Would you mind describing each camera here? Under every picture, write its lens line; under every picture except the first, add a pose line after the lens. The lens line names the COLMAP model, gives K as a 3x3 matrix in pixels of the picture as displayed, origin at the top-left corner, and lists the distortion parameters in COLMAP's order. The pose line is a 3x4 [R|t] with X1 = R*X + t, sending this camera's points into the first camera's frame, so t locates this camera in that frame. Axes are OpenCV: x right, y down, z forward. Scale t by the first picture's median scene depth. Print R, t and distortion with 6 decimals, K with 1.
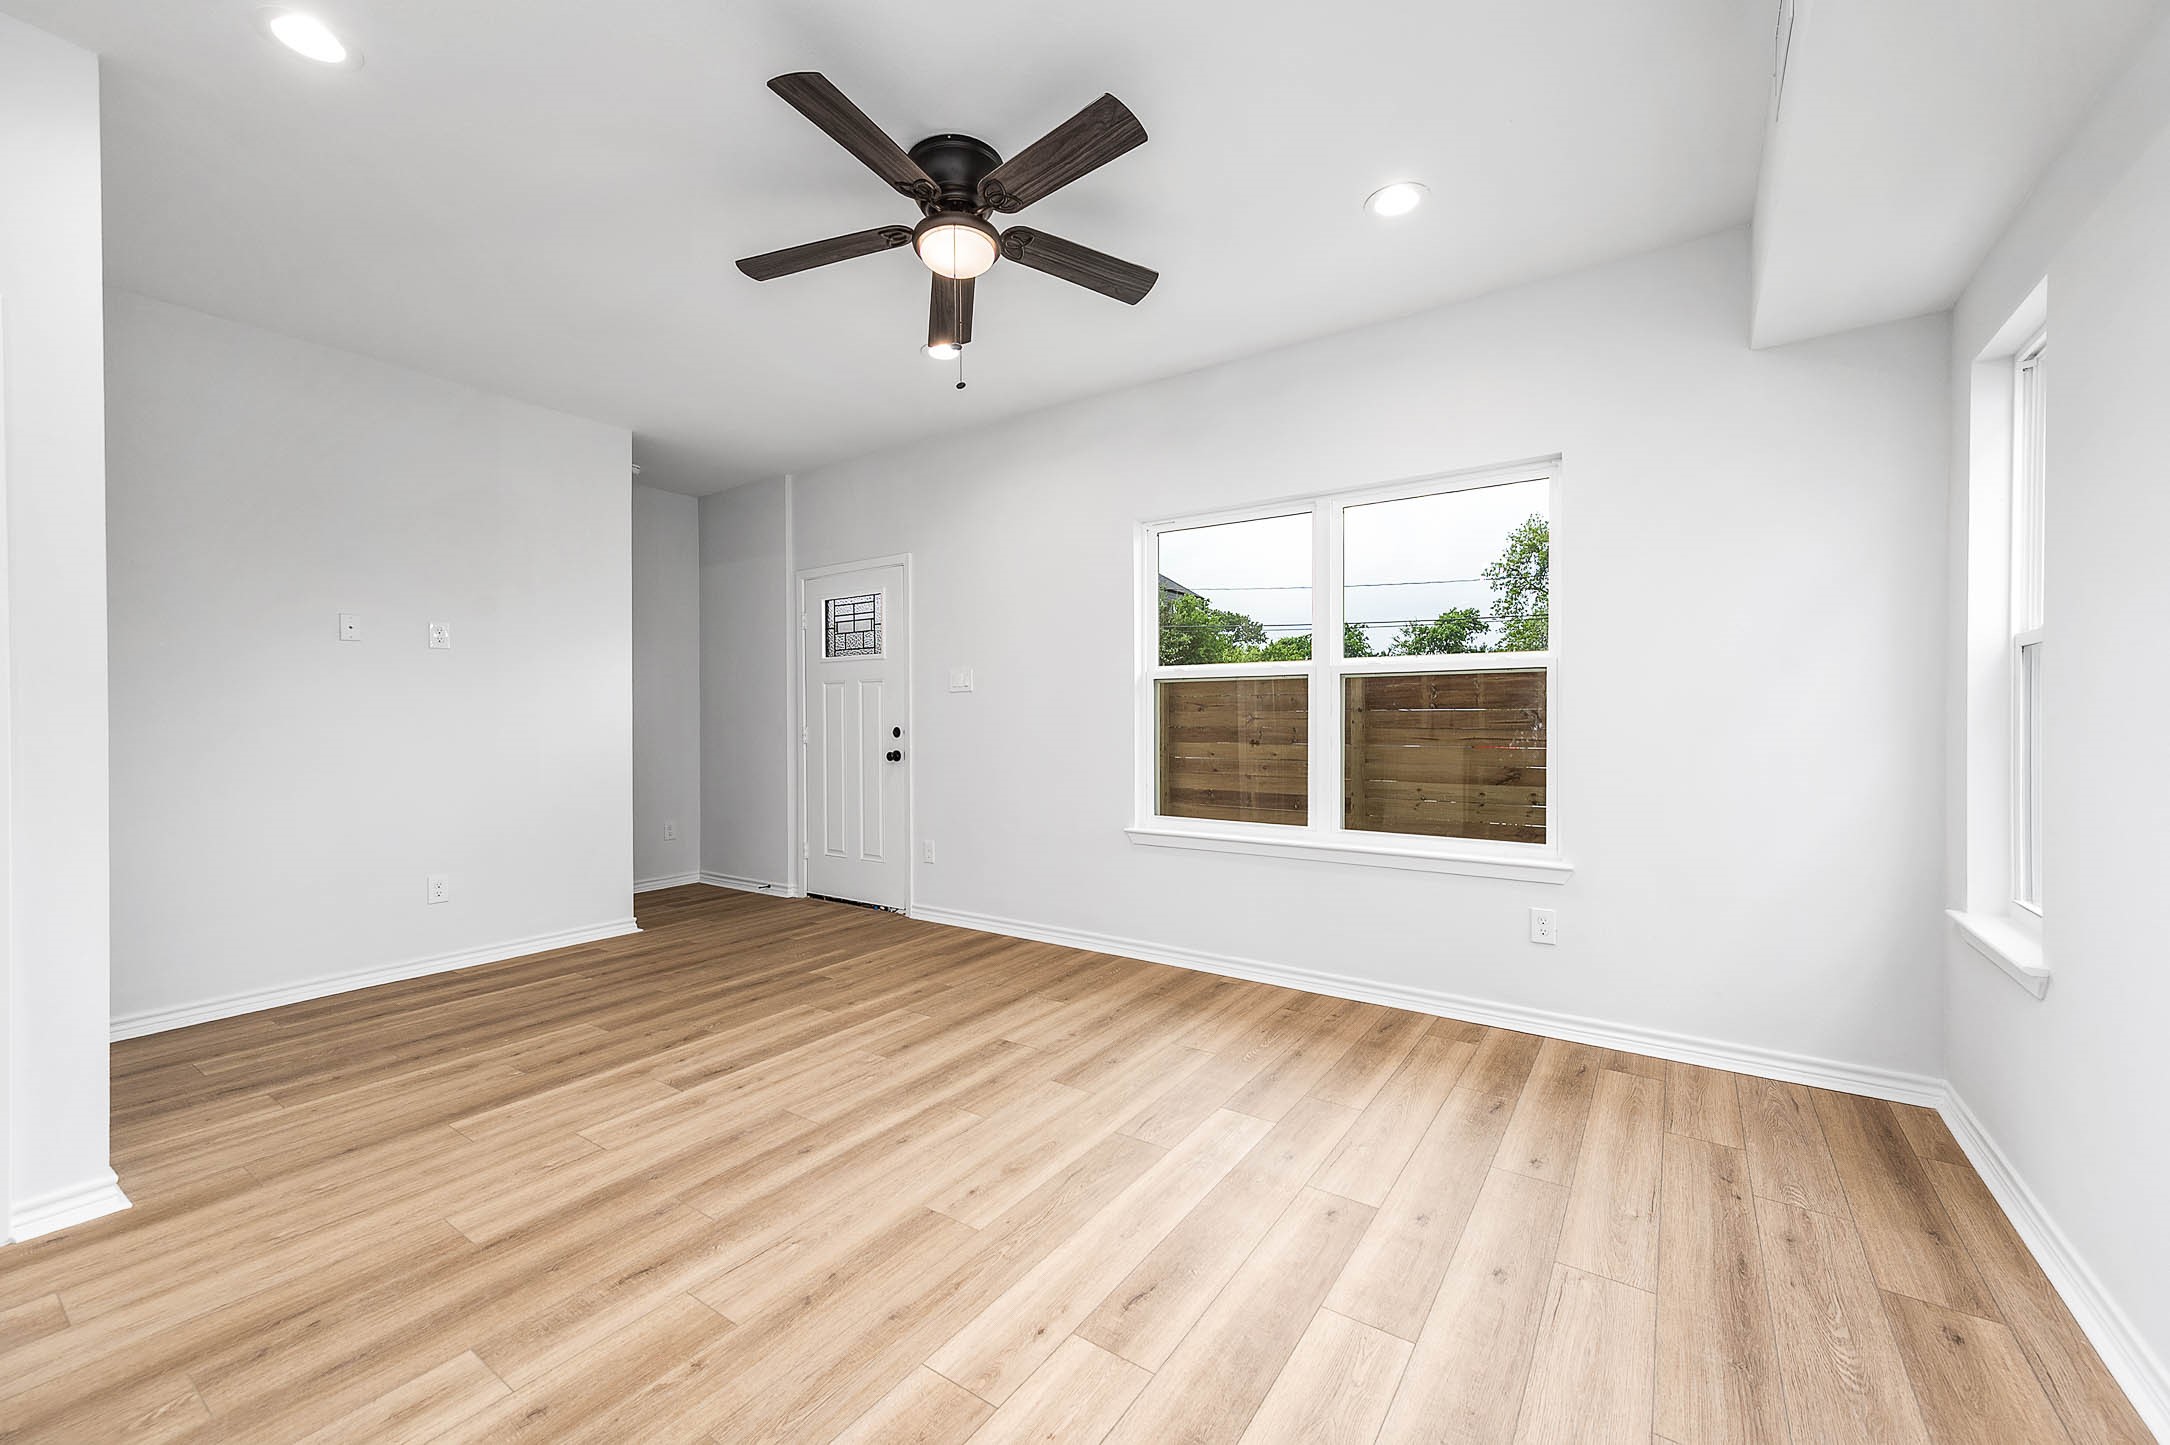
lens RADIAL K [[866.5, 0, 1088.2], [0, 866.5, 706.7], [0, 0, 1]] dist [0.009890, 0.000074]
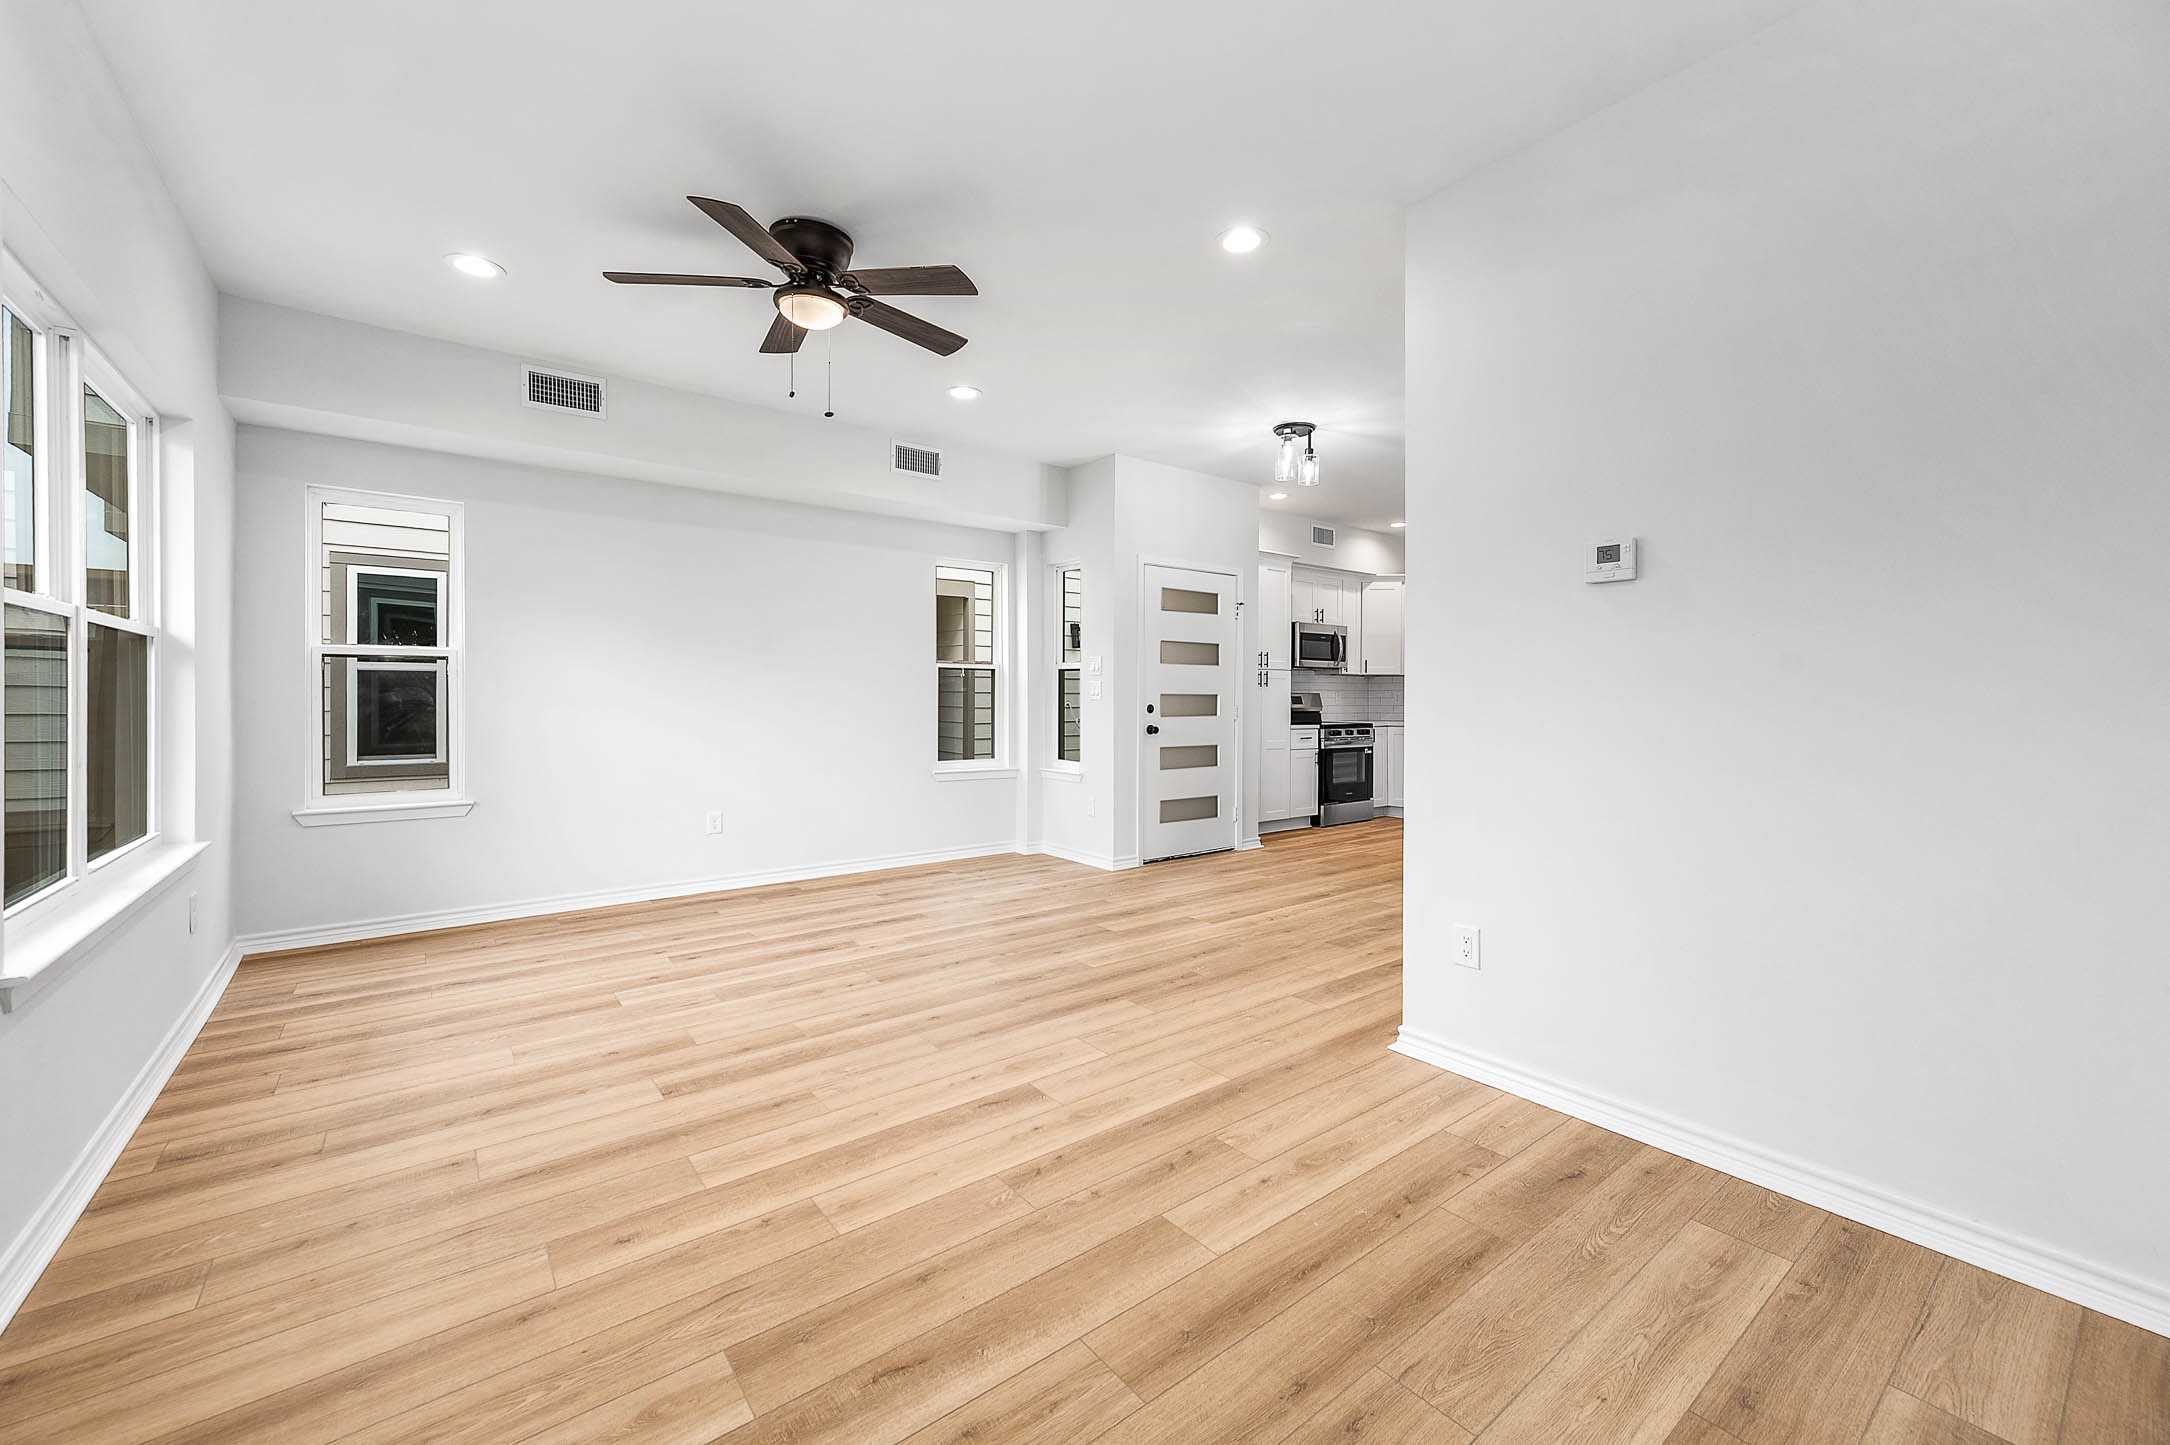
lens RADIAL K [[866.5, 0, 1048.4], [0, 866.5, 705.1], [0, 0, 1]] dist [0.009890, 0.000074]
pose [[-0.940477, -0.000025, 0.339859, -0.716406], [0.000839, 0.999997, 0.002394, 0.023923], [-0.339858, 0.002537, -0.940473, 1.667624]]
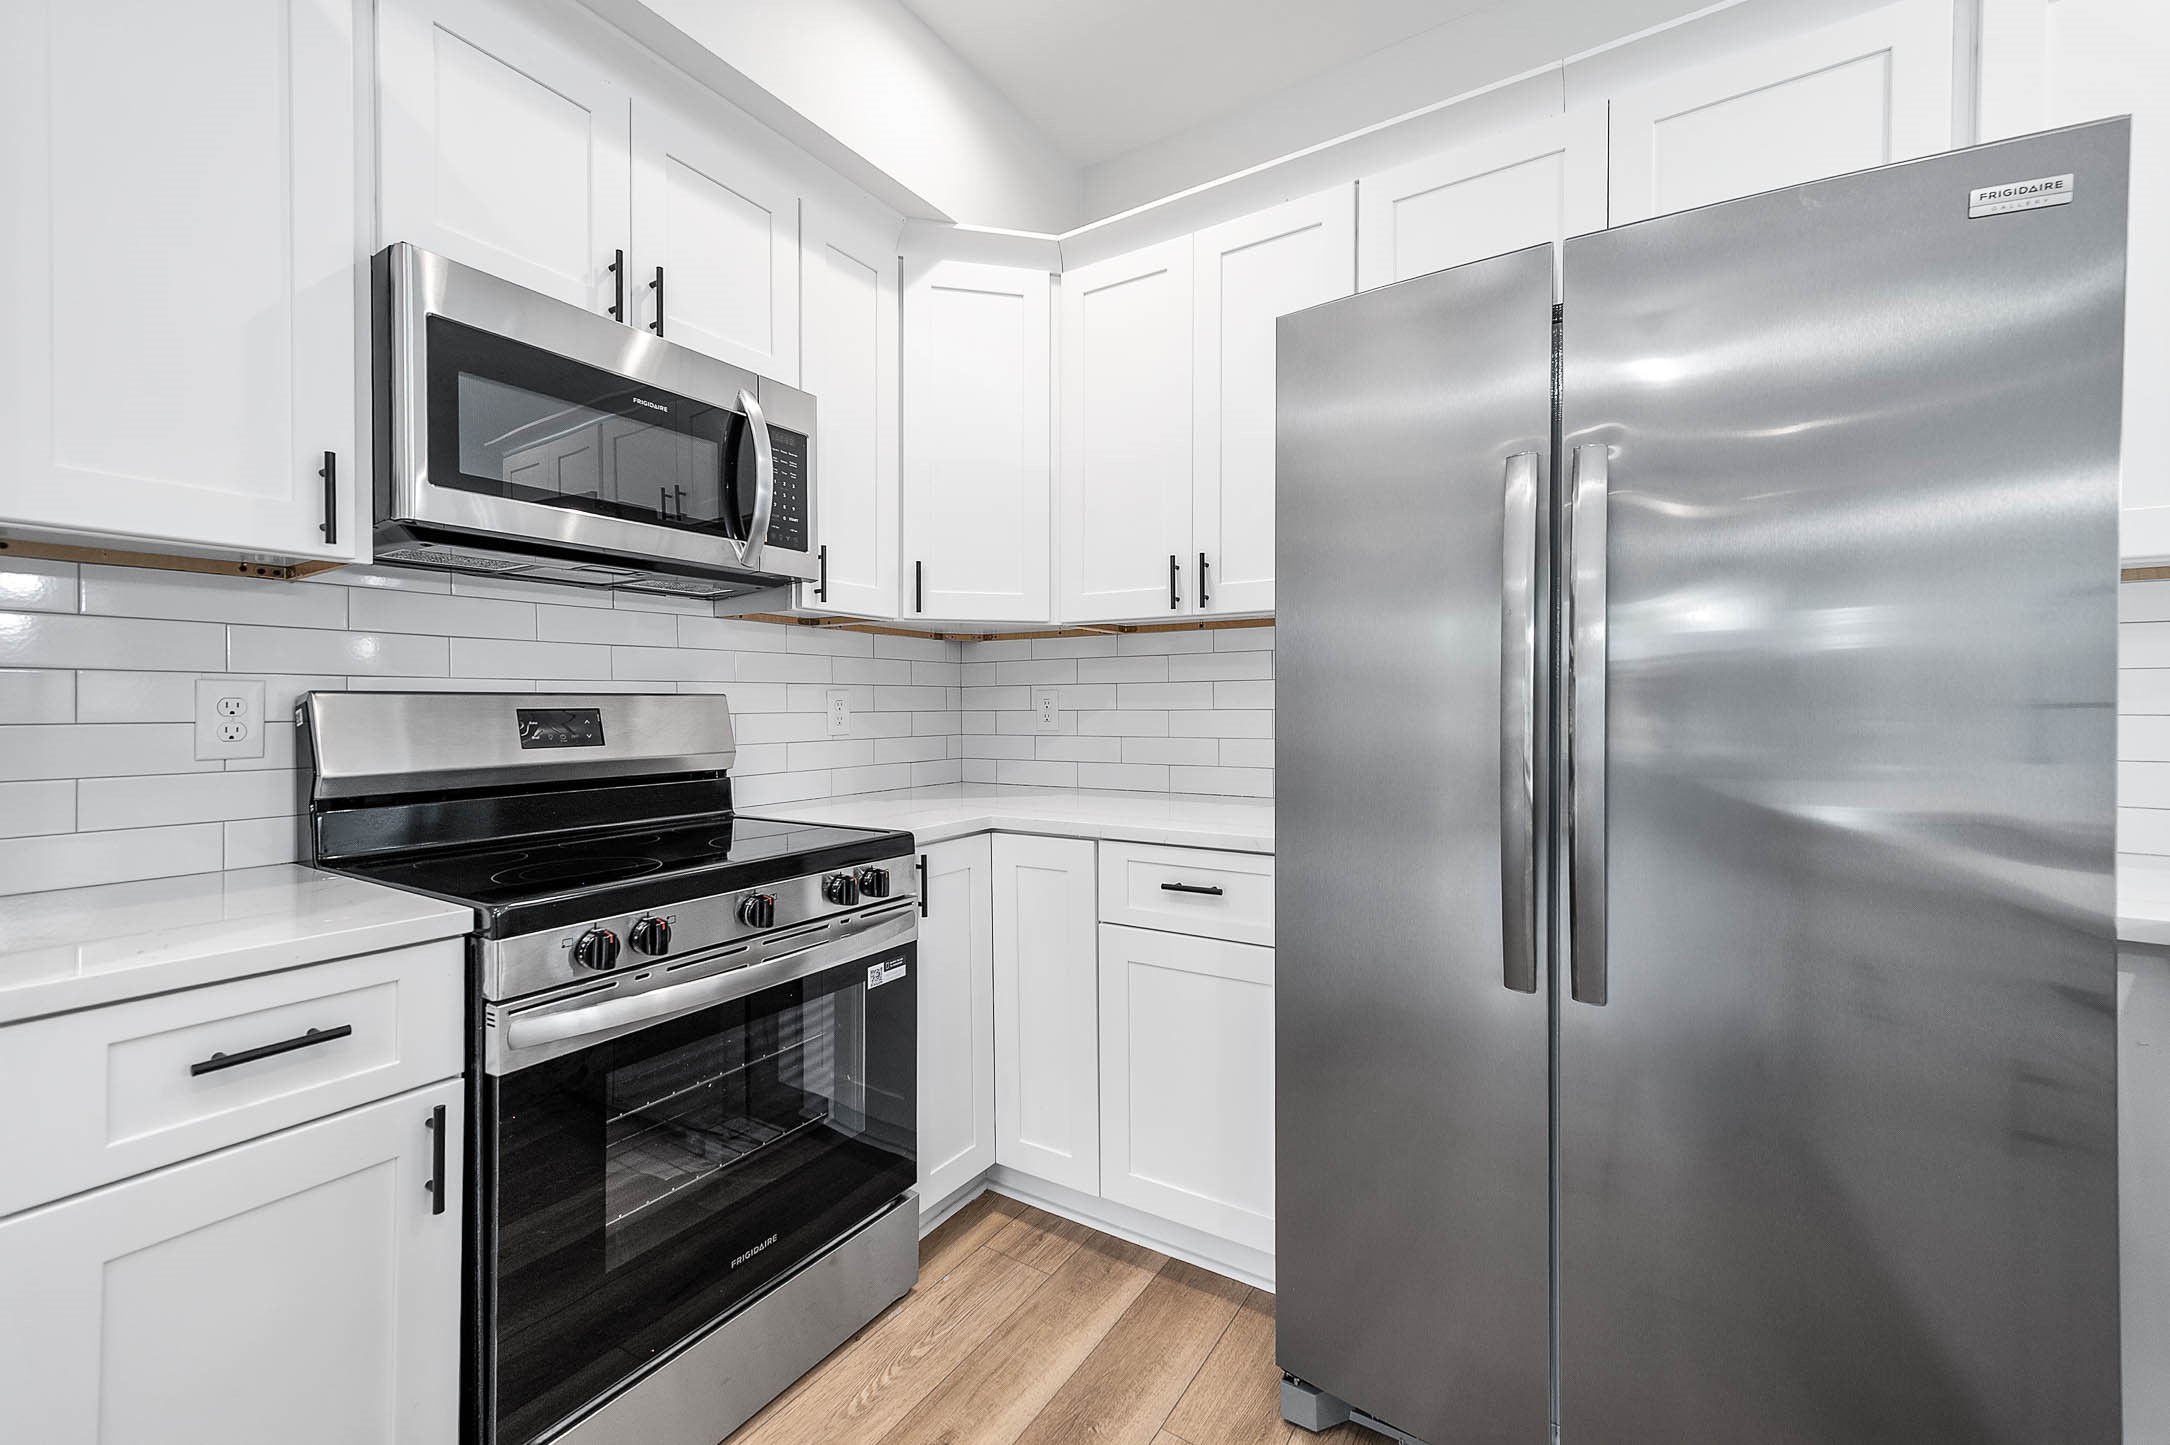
lens RADIAL K [[866.5, 0, 1092.4], [0, 866.5, 701.8], [0, 0, 1]] dist [0.009890, 0.000074]
pose [[-0.999564, 0.003733, -0.029290, -0.841588], [0.003958, 0.999963, -0.007629, 0.005127], [0.029261, -0.007742, -0.999542, -0.488309]]
